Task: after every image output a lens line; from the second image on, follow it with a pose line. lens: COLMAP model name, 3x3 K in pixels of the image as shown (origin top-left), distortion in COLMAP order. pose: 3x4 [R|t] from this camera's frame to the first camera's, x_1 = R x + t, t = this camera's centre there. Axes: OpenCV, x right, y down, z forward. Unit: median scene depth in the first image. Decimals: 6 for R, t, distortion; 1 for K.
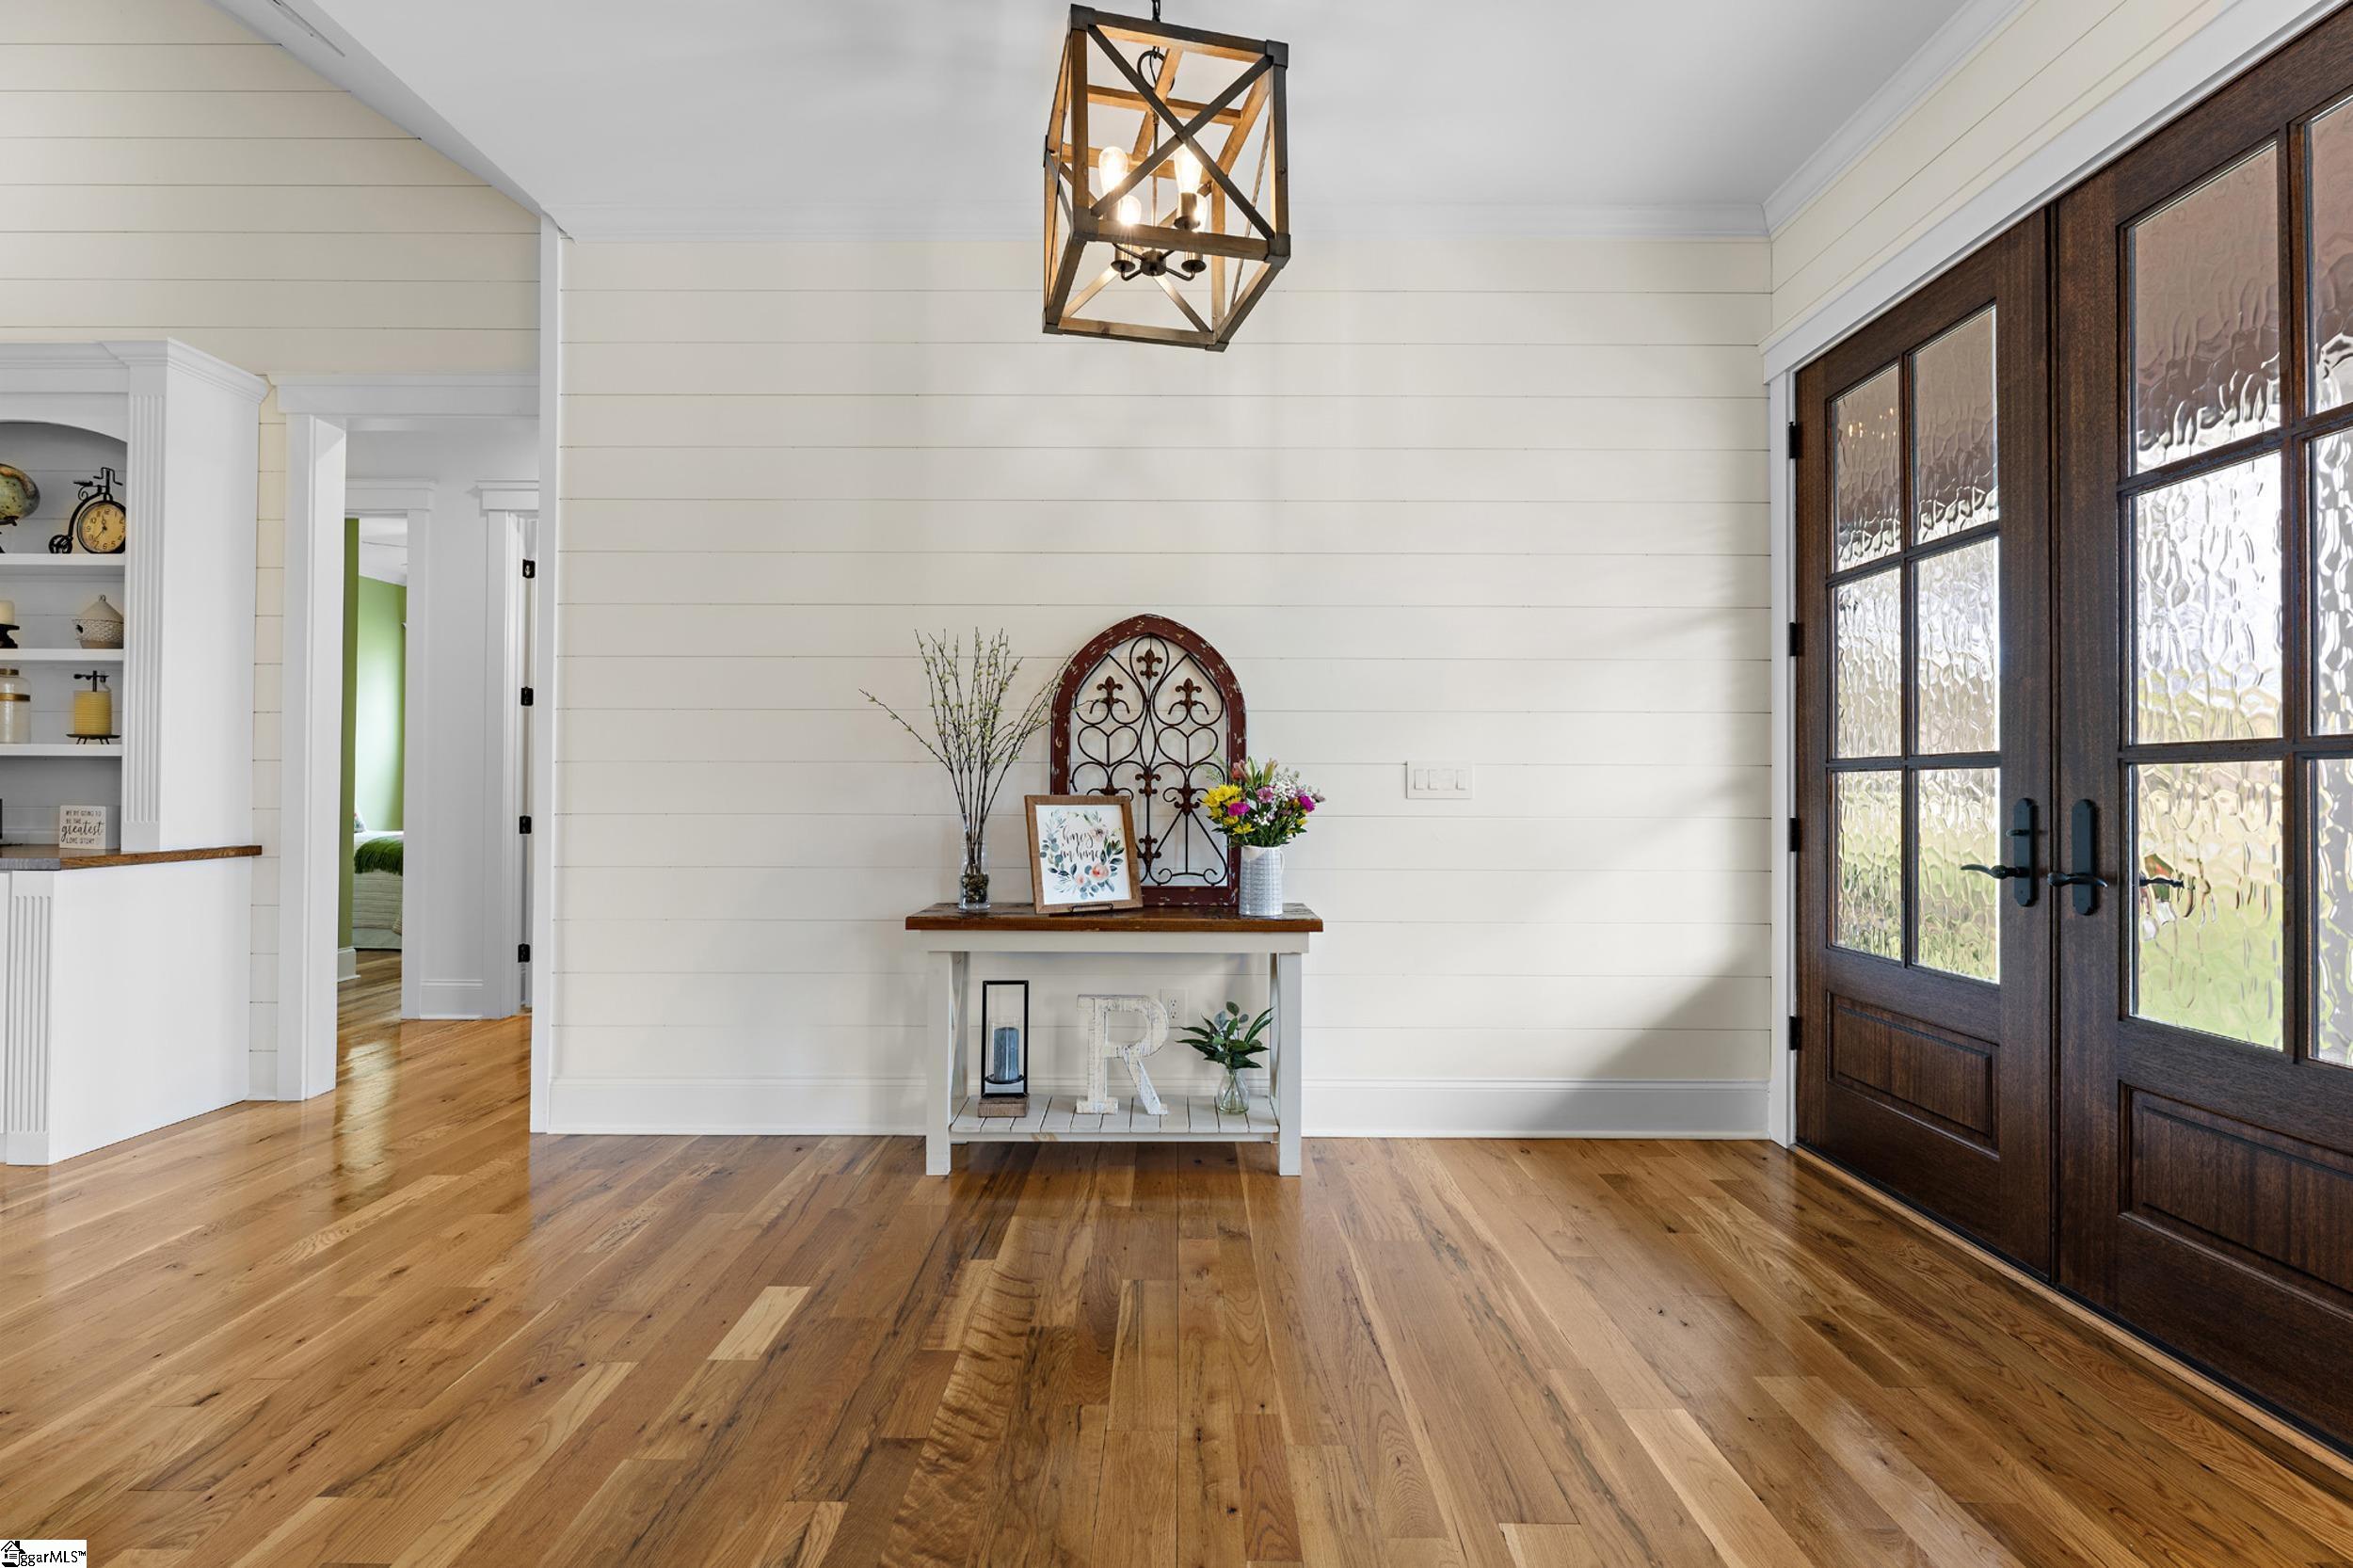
lens RADIAL K [[999.1, 0, 1158.3], [0, 999.1, 778.9], [0, 0, 1]] dist [-0.002855, 0.000057]
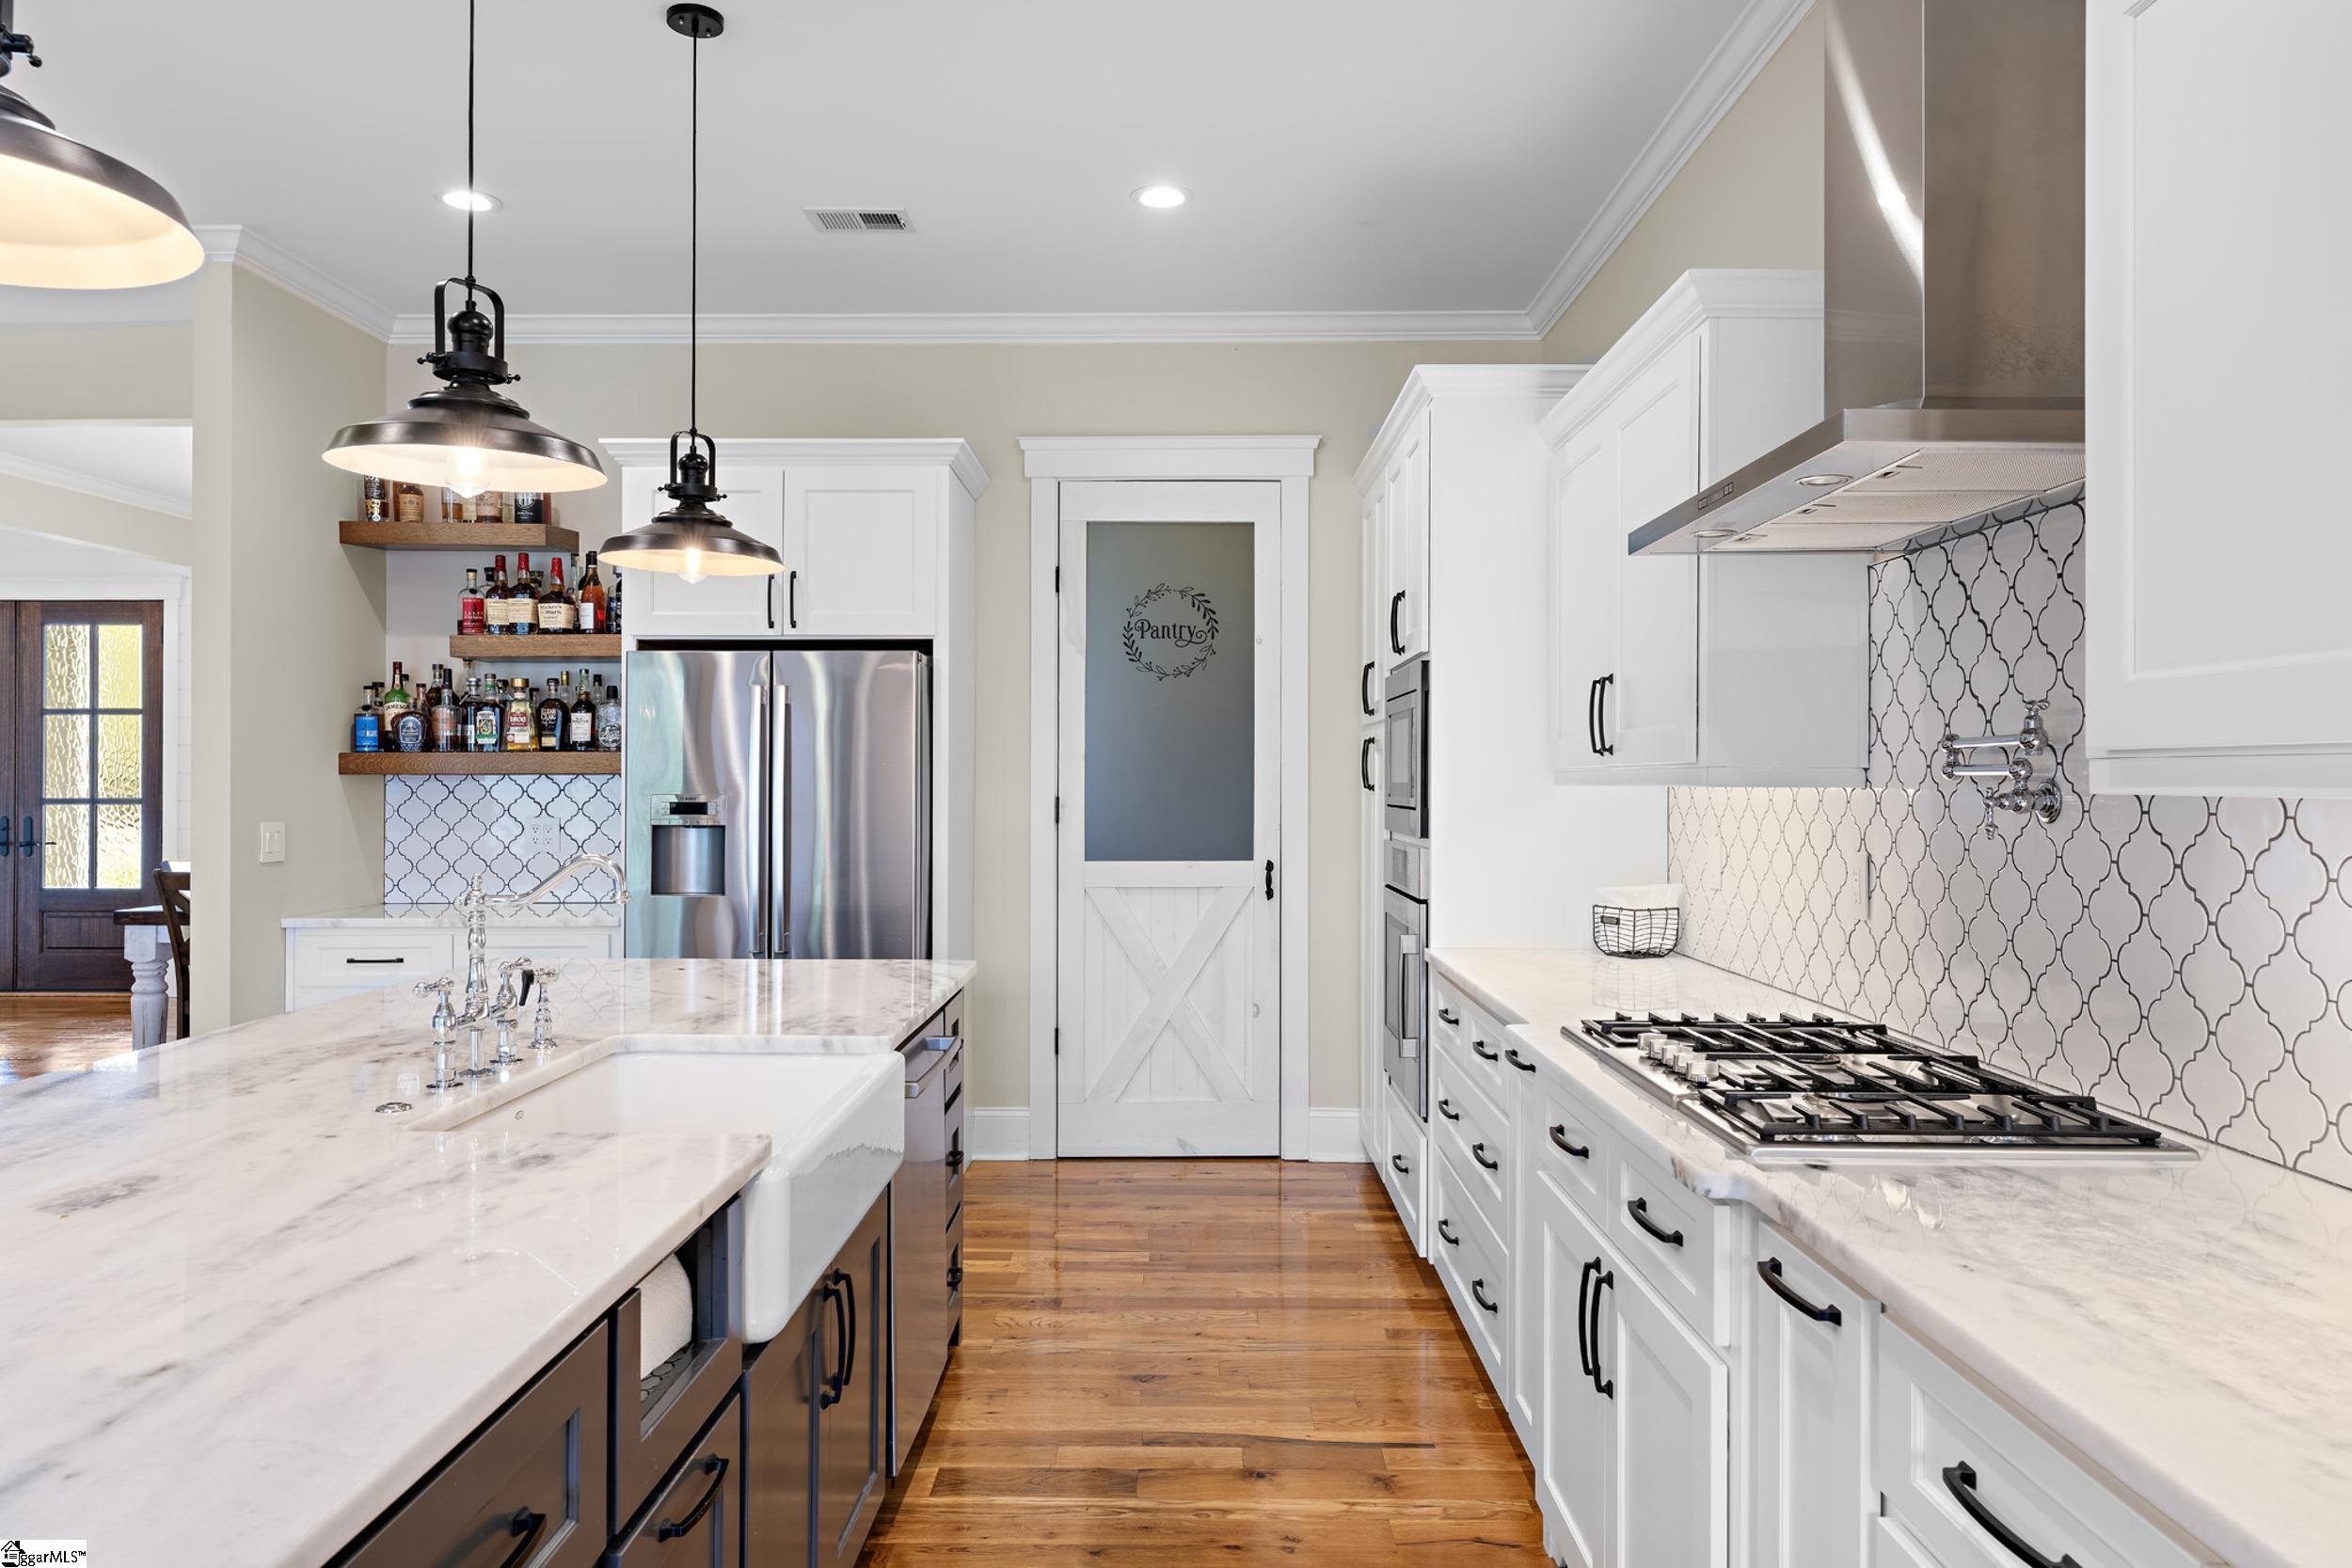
lens RADIAL K [[1562.6, 0, 1176.6], [0, 1562.6, 774.6], [0, 0, 1]] dist [0.003733, 0.001856]
pose [[-0.013223, 0.003476, 0.999907, -2.563974], [-0.008060, 0.999961, -0.003582, -0.078114], [-0.999880, -0.008107, -0.013194, -1.590214]]
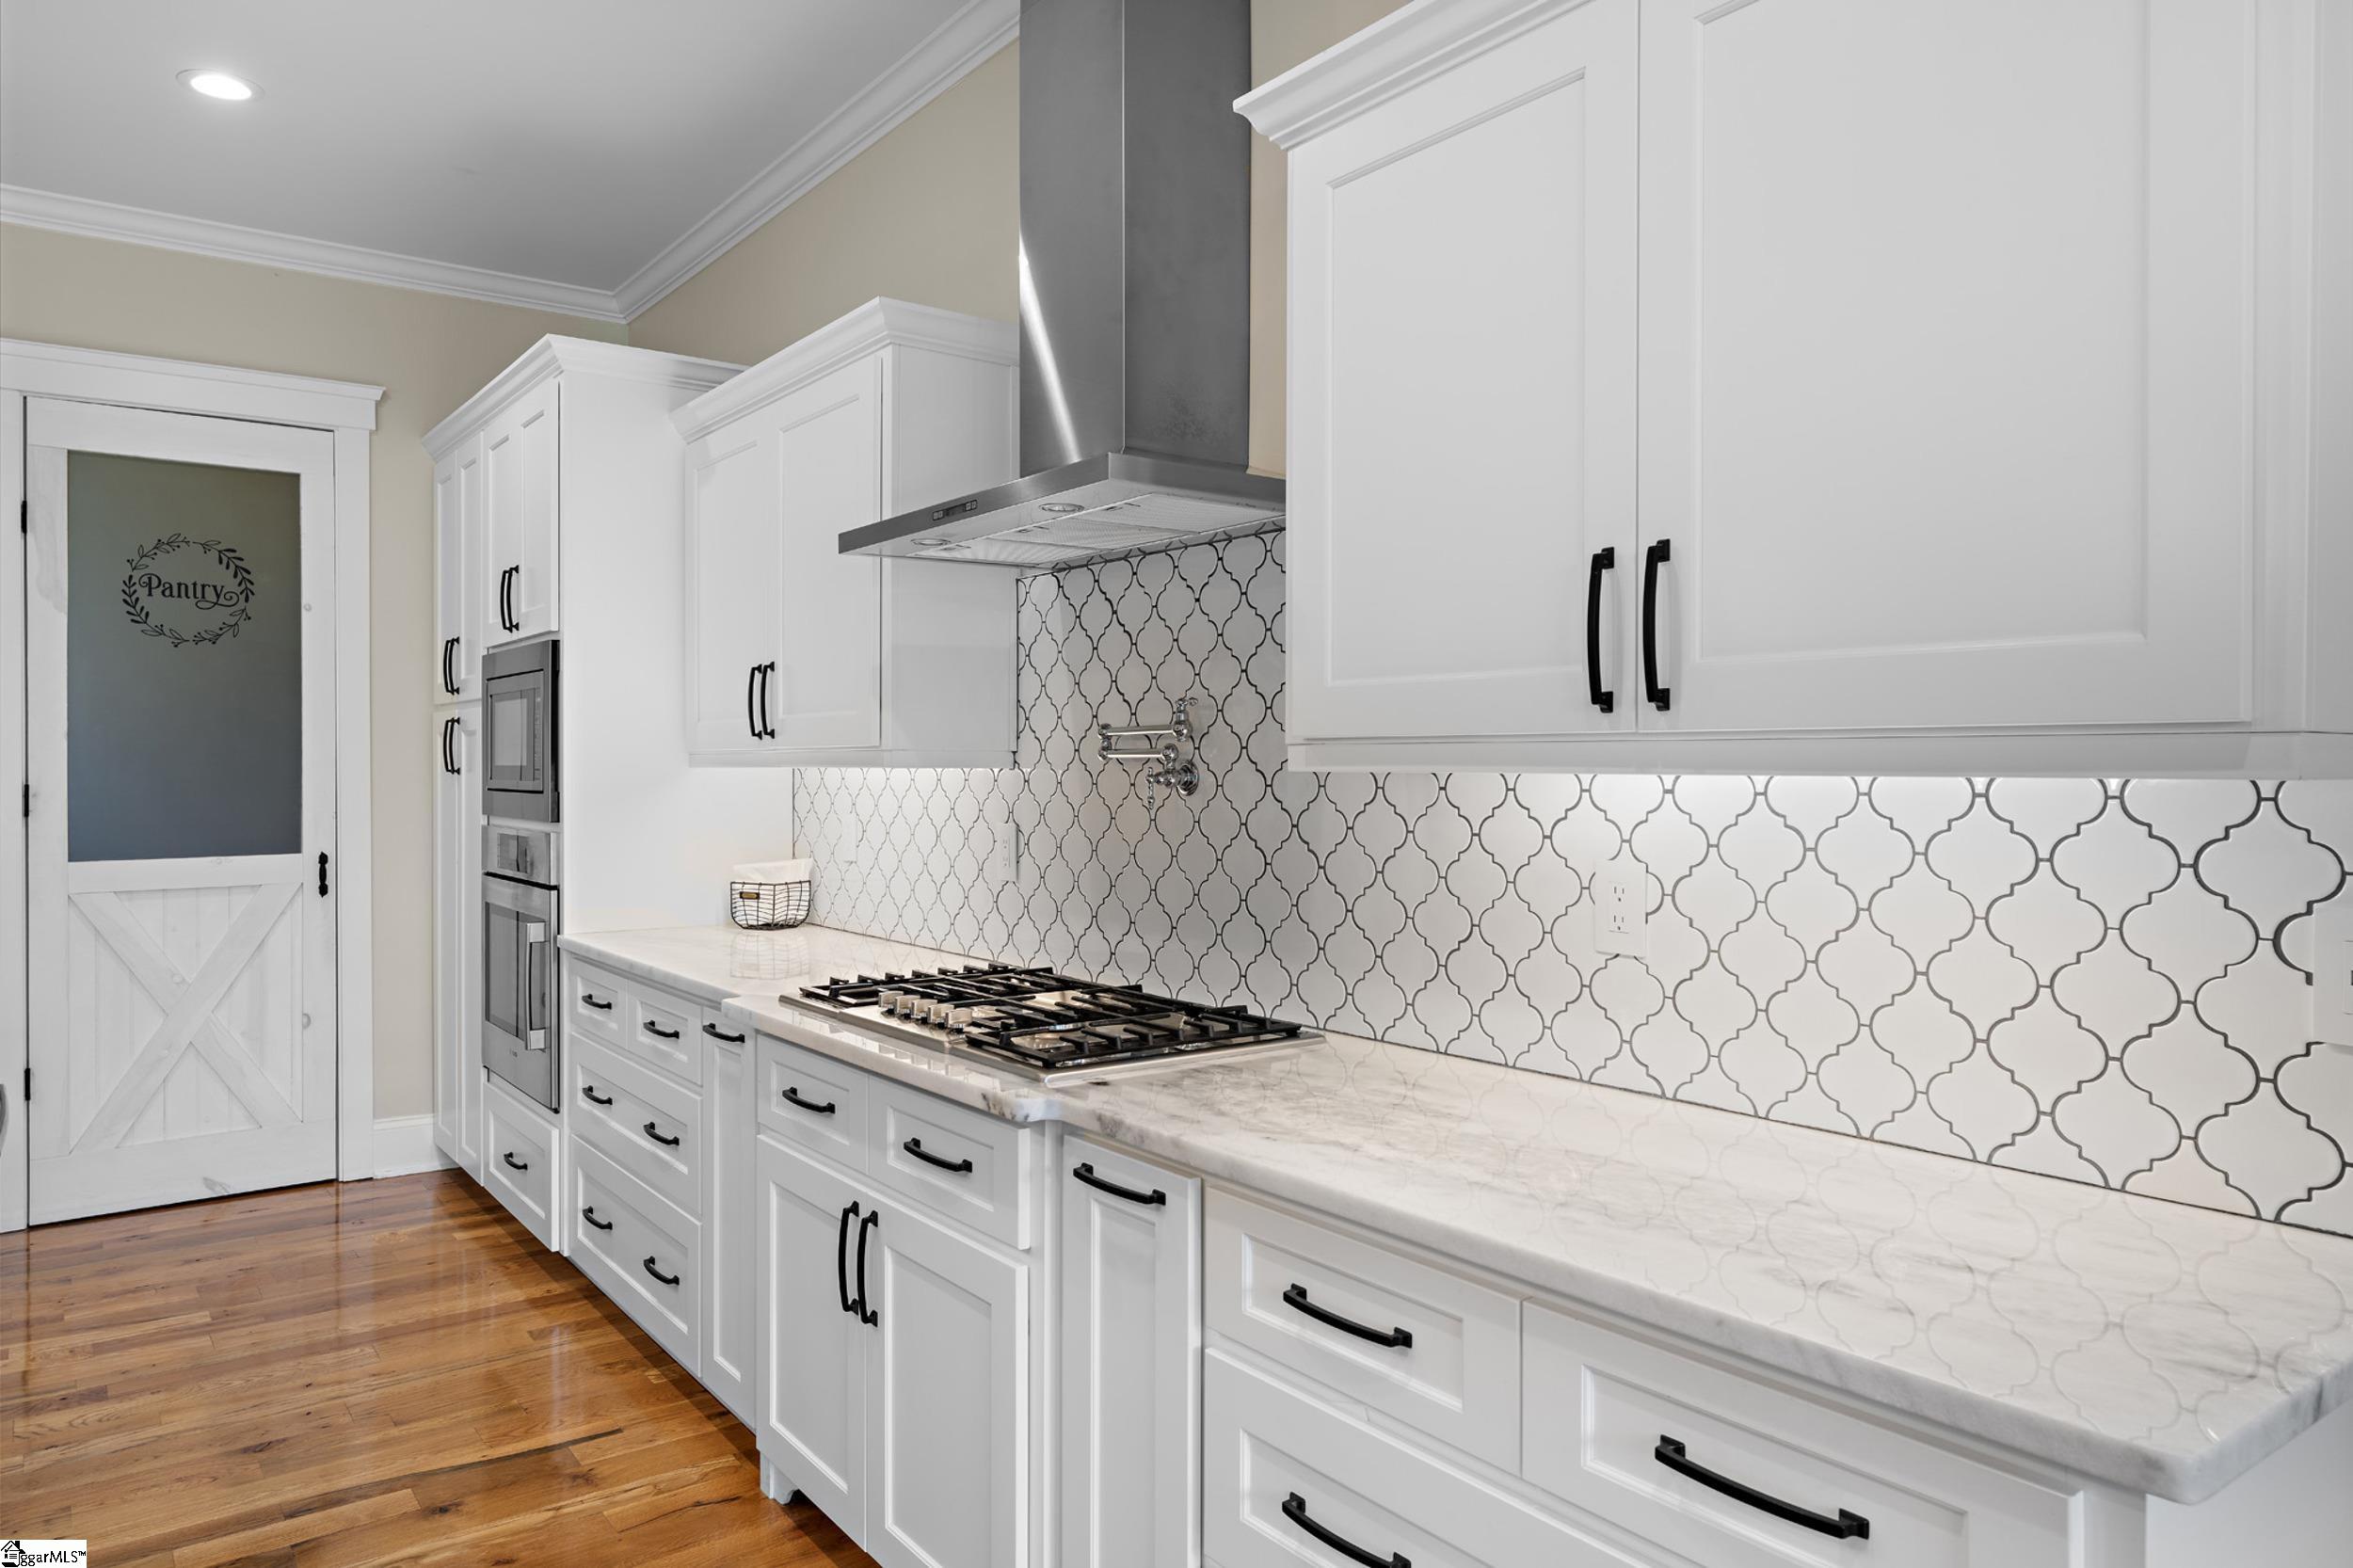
lens RADIAL K [[1509.9, 0, 1163.4], [0, 1509.9, 774.2], [0, 0, 1]] dist [0.003113, -0.000214]
pose [[-0.612204, -0.005320, 0.790682, -2.534397], [-0.004126, 0.999985, 0.003534, -0.076860], [-0.790689, -0.001099, -0.612217, -1.447110]]
